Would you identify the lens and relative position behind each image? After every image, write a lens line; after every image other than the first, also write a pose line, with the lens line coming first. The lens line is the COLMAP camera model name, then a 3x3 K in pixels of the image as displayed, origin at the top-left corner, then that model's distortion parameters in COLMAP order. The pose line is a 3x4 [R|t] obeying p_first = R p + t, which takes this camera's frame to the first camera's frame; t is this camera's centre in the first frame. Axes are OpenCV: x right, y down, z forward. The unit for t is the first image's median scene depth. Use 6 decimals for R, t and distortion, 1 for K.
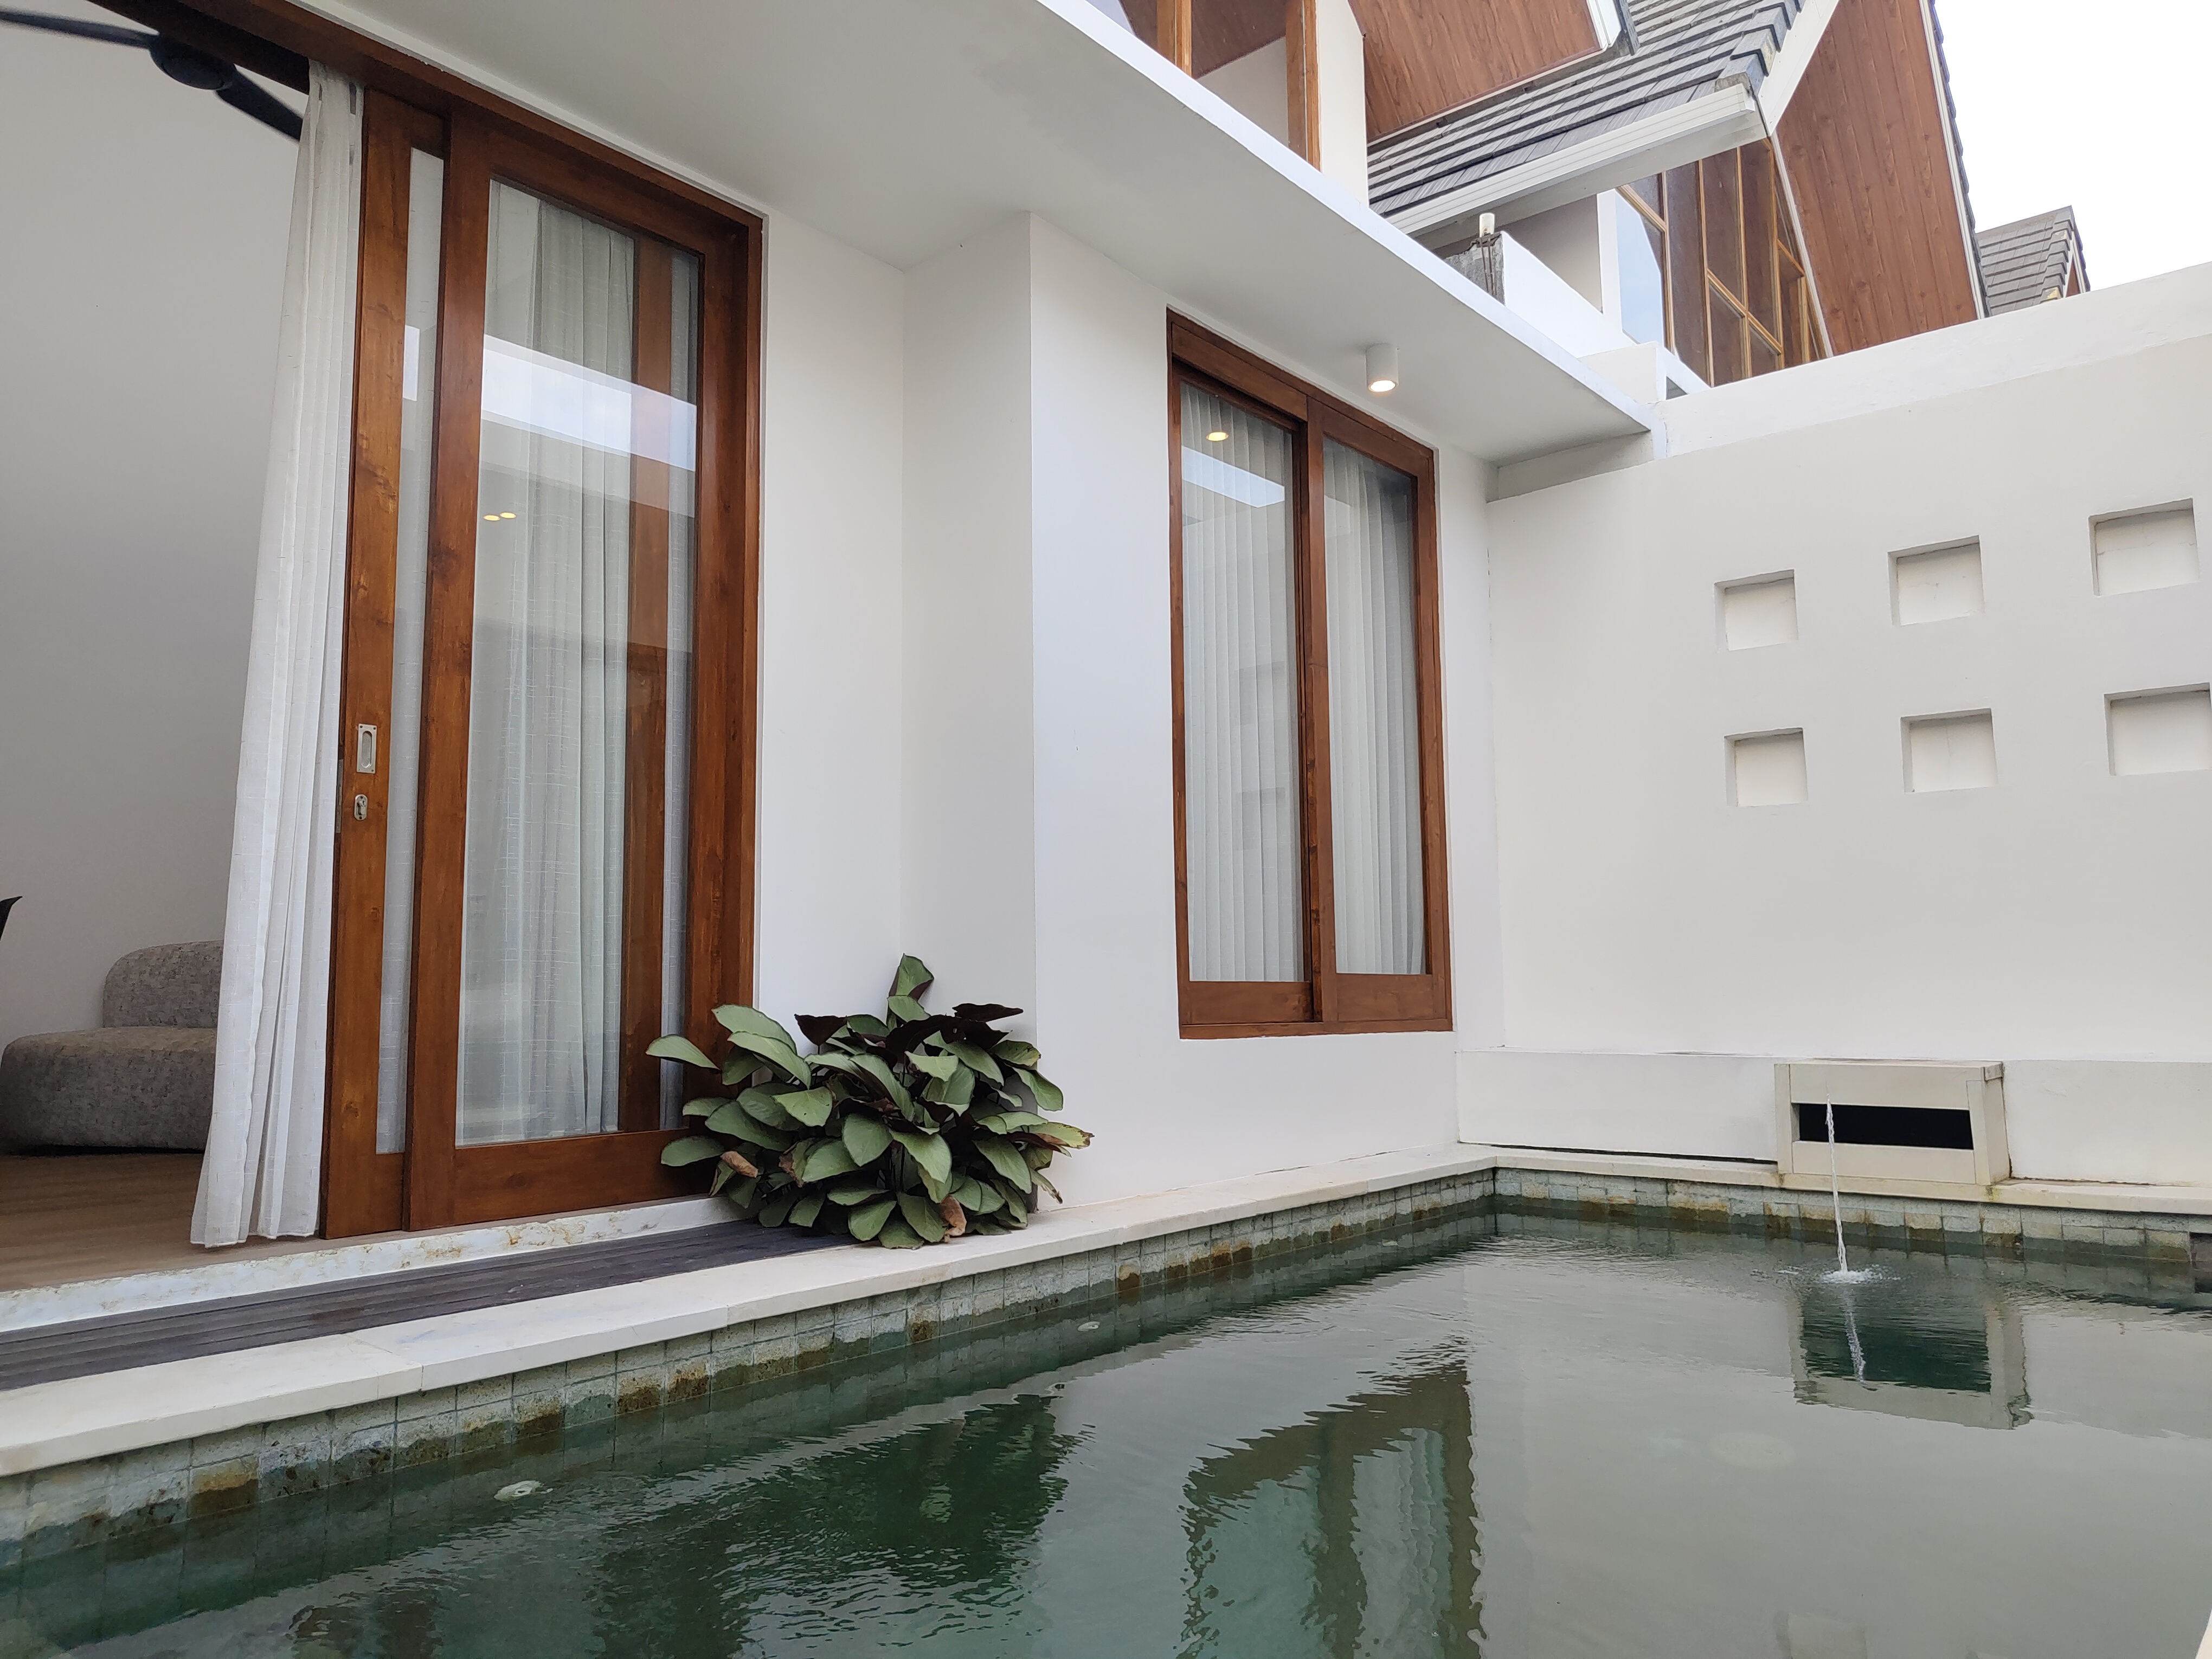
lens RADIAL K [[1579.4, 0, 1106.0], [0, 1579.4, 829.5], [0, 0, 1]] dist [0.011475, 0.001657]
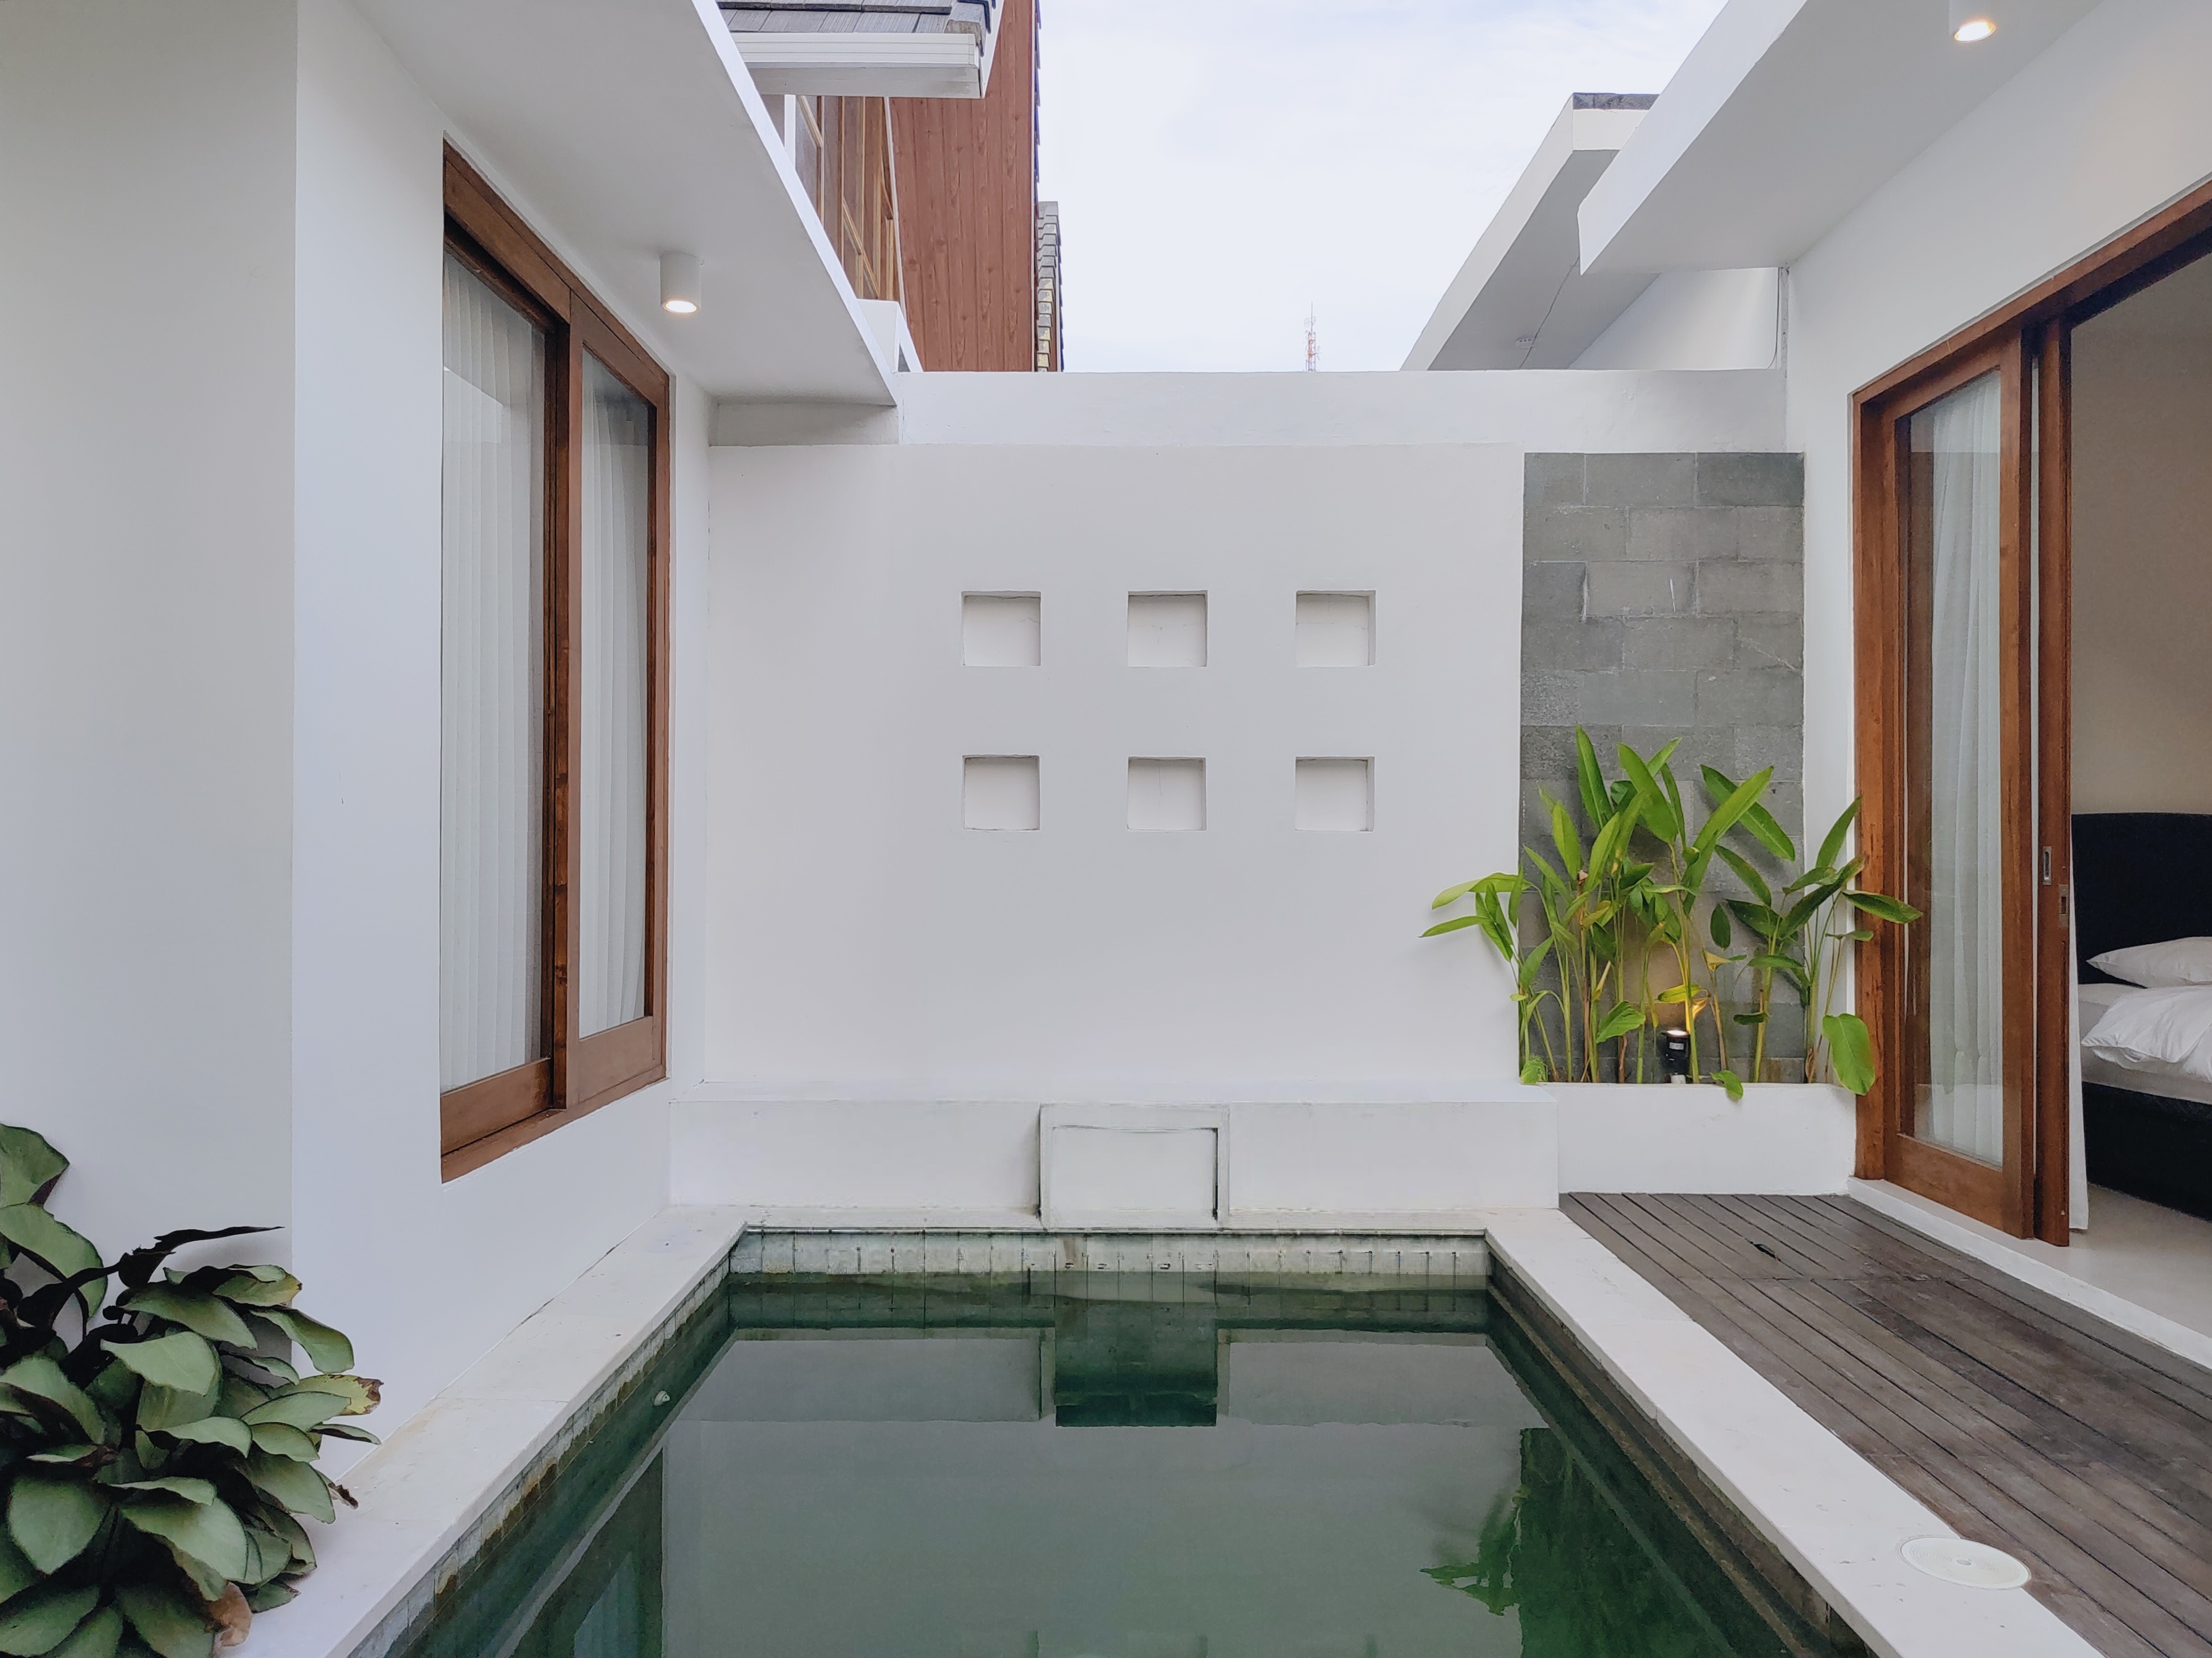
lens RADIAL K [[1579.2, 0, 1106.0], [0, 1579.2, 829.0], [0, 0, 1]] dist [0.011475, 0.001657]
pose [[0.763014, 0.021311, 0.646031, -0.166866], [-0.085452, 0.994010, 0.068136, -0.092239], [-0.640709, -0.107193, 0.760264, 0.231367]]
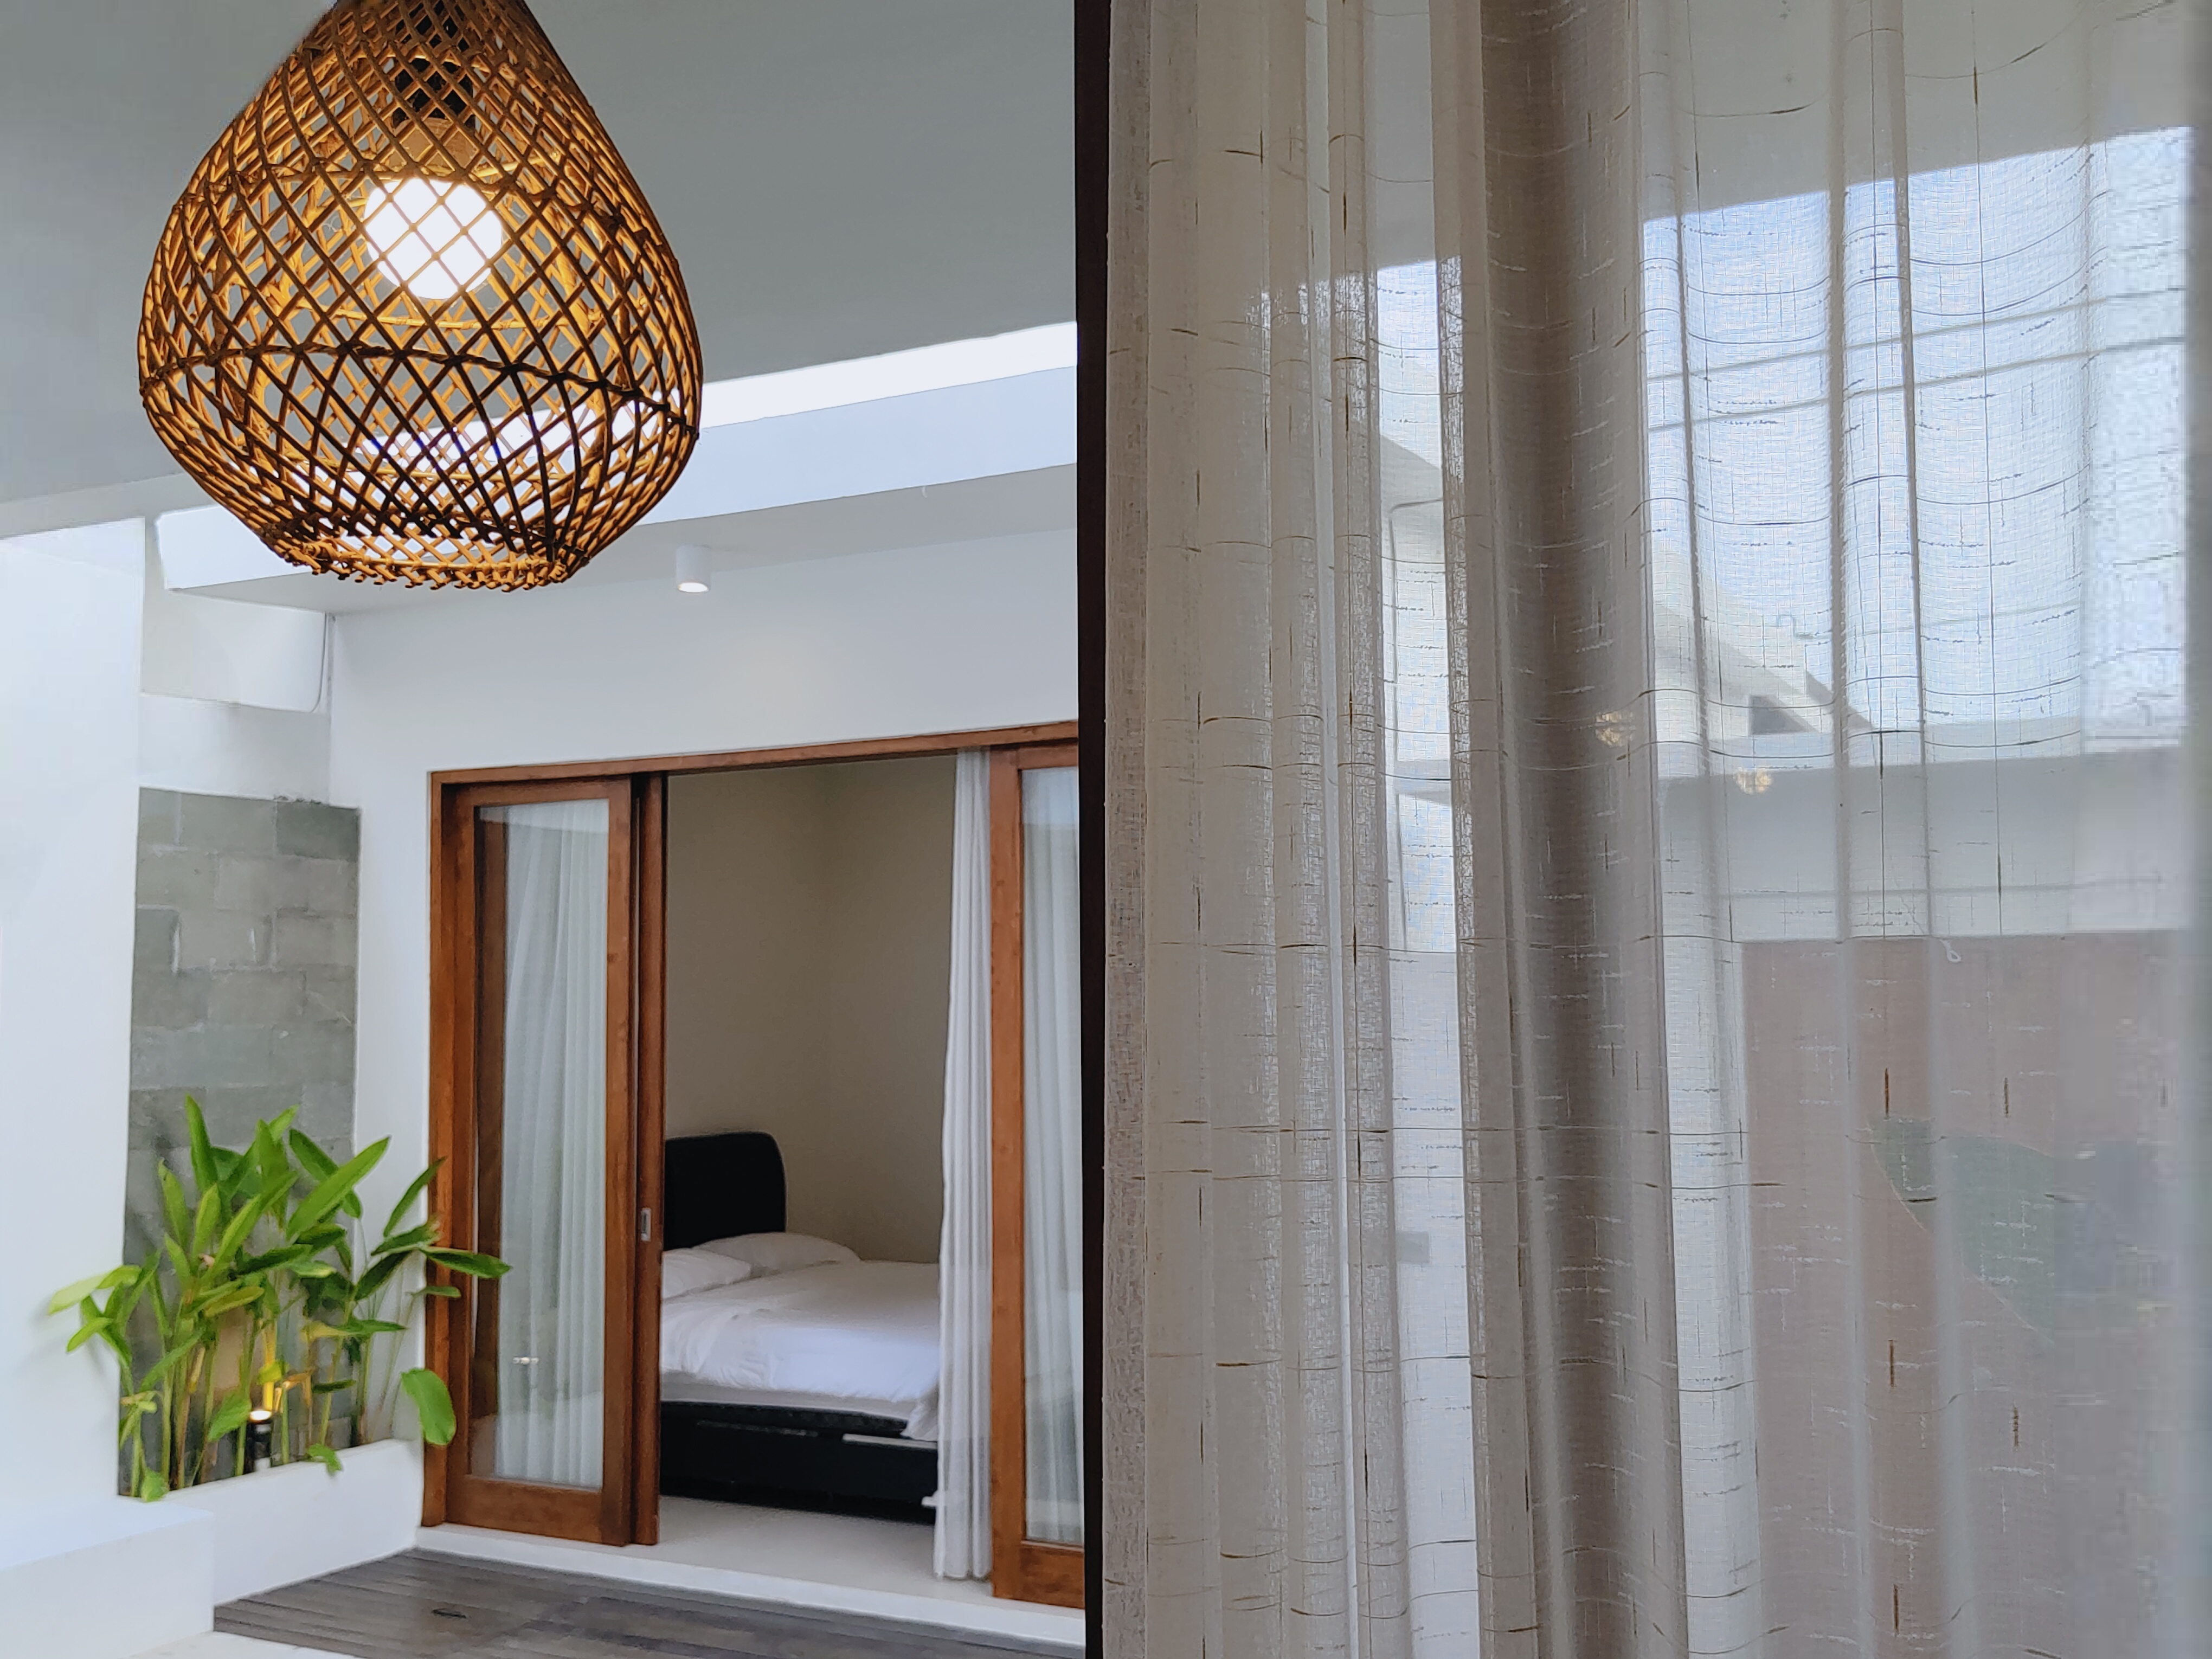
lens RADIAL K [[2165.6, 0, 1108.1], [0, 2165.6, 850.1], [0, 0, 1]] dist [0.063345, -0.132454]
pose [[-0.218845, 0.089882, 0.971611, -0.680807], [-0.098227, 0.988661, -0.113583, -0.166088], [-0.970803, -0.120295, -0.207535, 0.582994]]
